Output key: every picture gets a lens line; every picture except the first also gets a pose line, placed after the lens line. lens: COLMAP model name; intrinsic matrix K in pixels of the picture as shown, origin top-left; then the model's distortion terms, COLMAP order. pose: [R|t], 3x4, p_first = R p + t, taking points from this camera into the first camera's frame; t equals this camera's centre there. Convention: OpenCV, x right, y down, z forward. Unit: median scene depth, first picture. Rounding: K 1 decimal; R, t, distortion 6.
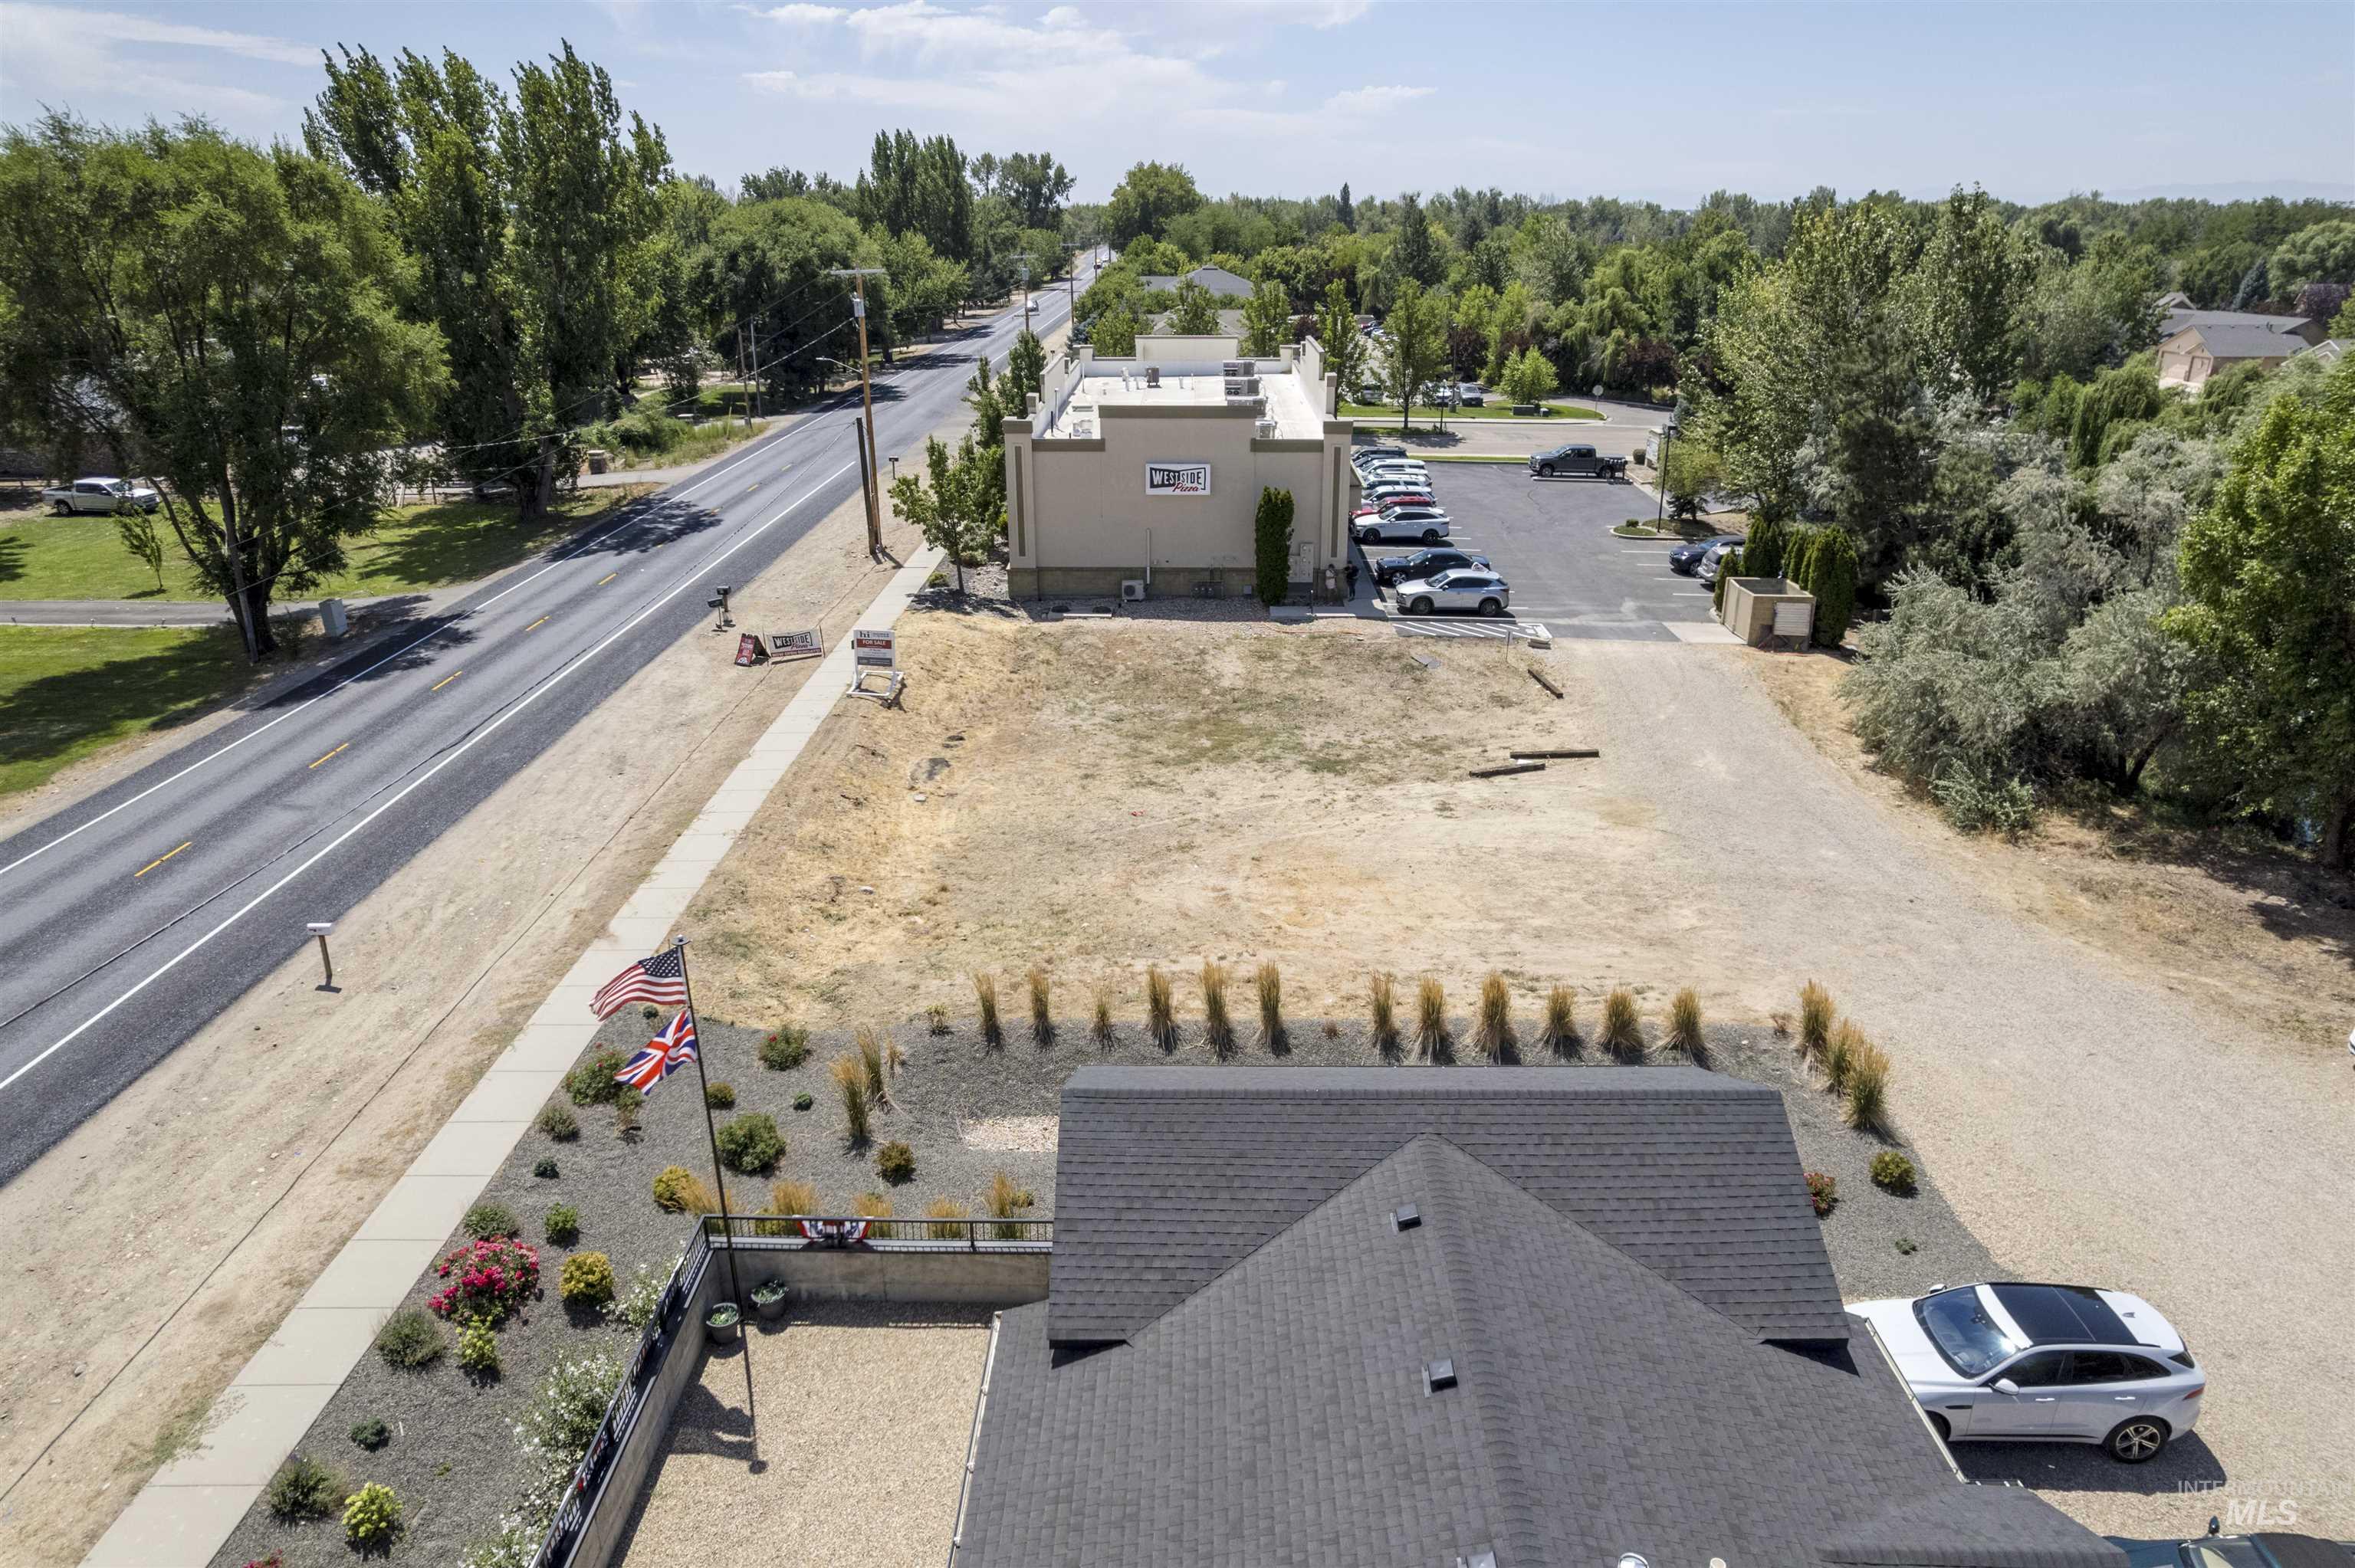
lens RADIAL K [[1504.7, 0, 1182.3], [0, 1504.7, 780.6], [0, 0, 1]] dist [-0.073148, 0.064749]
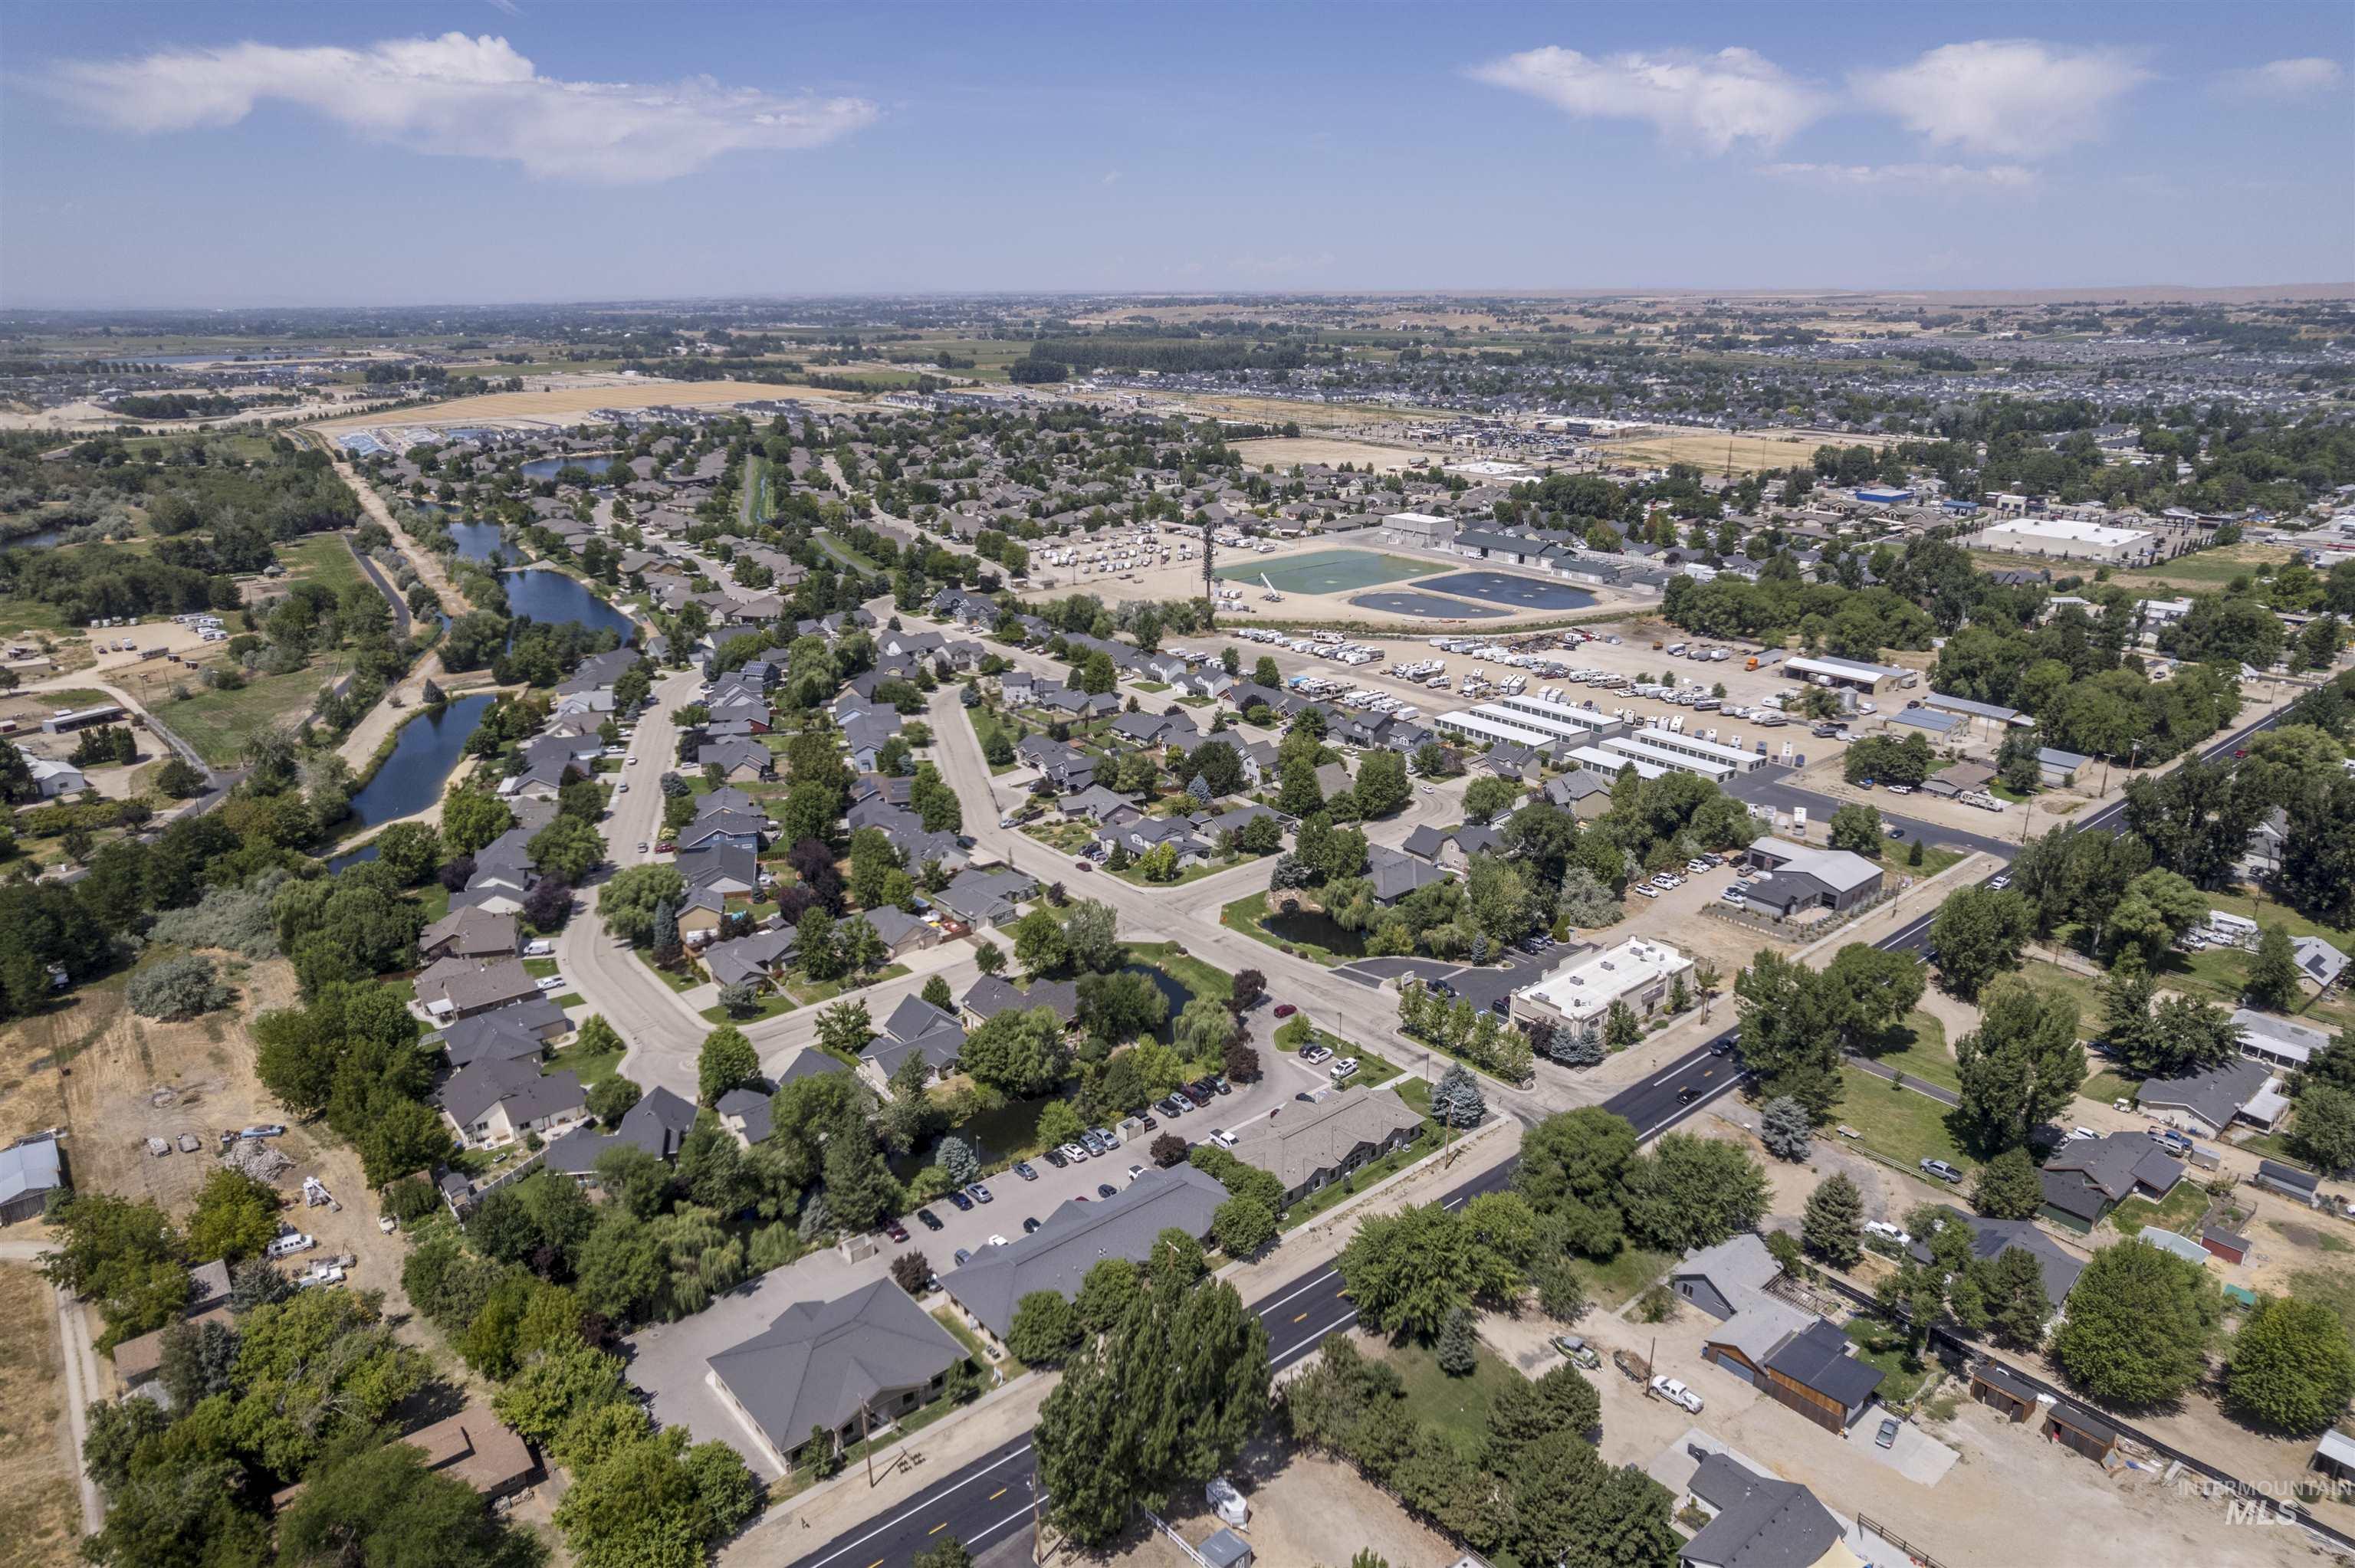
lens RADIAL K [[1510.1, 0, 1181.4], [0, 1510.1, 779.2], [0, 0, 1]] dist [-0.082294, 0.077983]
pose [[-0.656095, -0.236956, 0.716513, -2.742928], [0.271138, 0.812024, 0.516818, -4.277246], [-0.704289, 0.533356, -0.468518, 4.898734]]
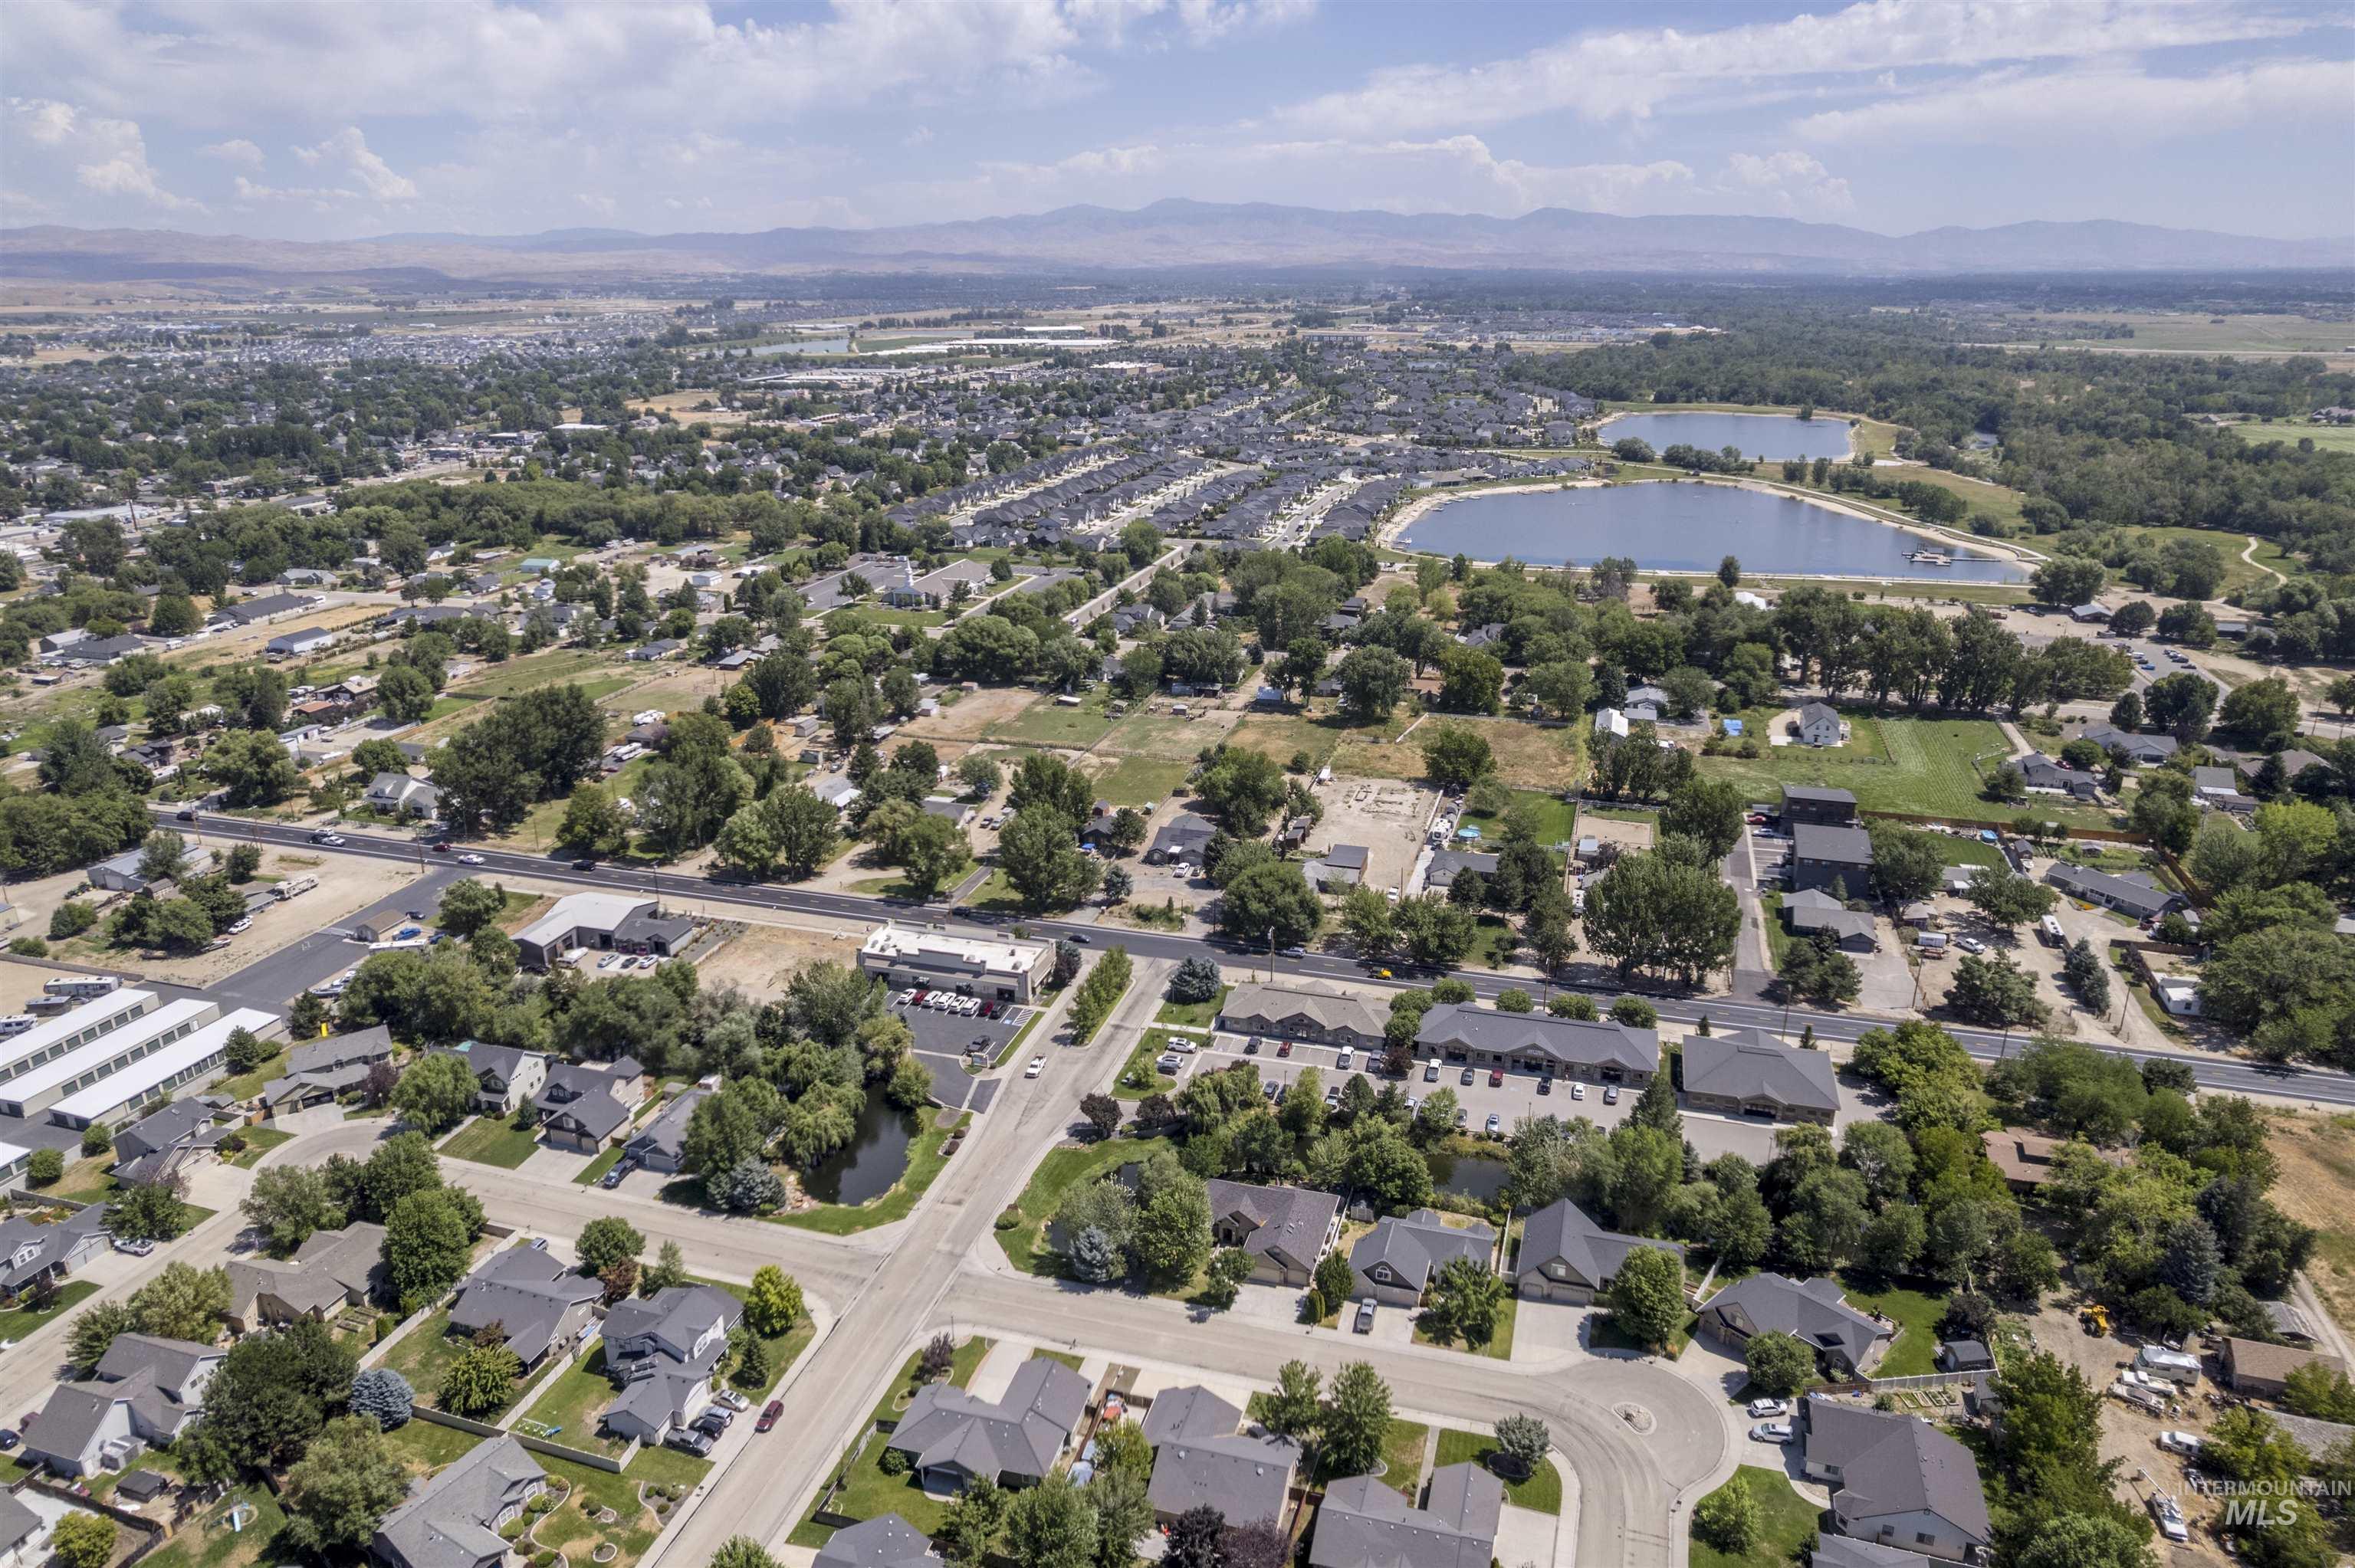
lens RADIAL K [[1497.1, 0, 1184.1], [0, 1497.1, 790.8], [0, 0, 1]] dist [-0.071725, 0.064230]
pose [[-0.273992, 0.322637, -0.905999, 5.091504], [-0.338534, 0.849401, 0.404861, -3.767298], [0.900180, 0.417640, -0.123506, 2.940886]]
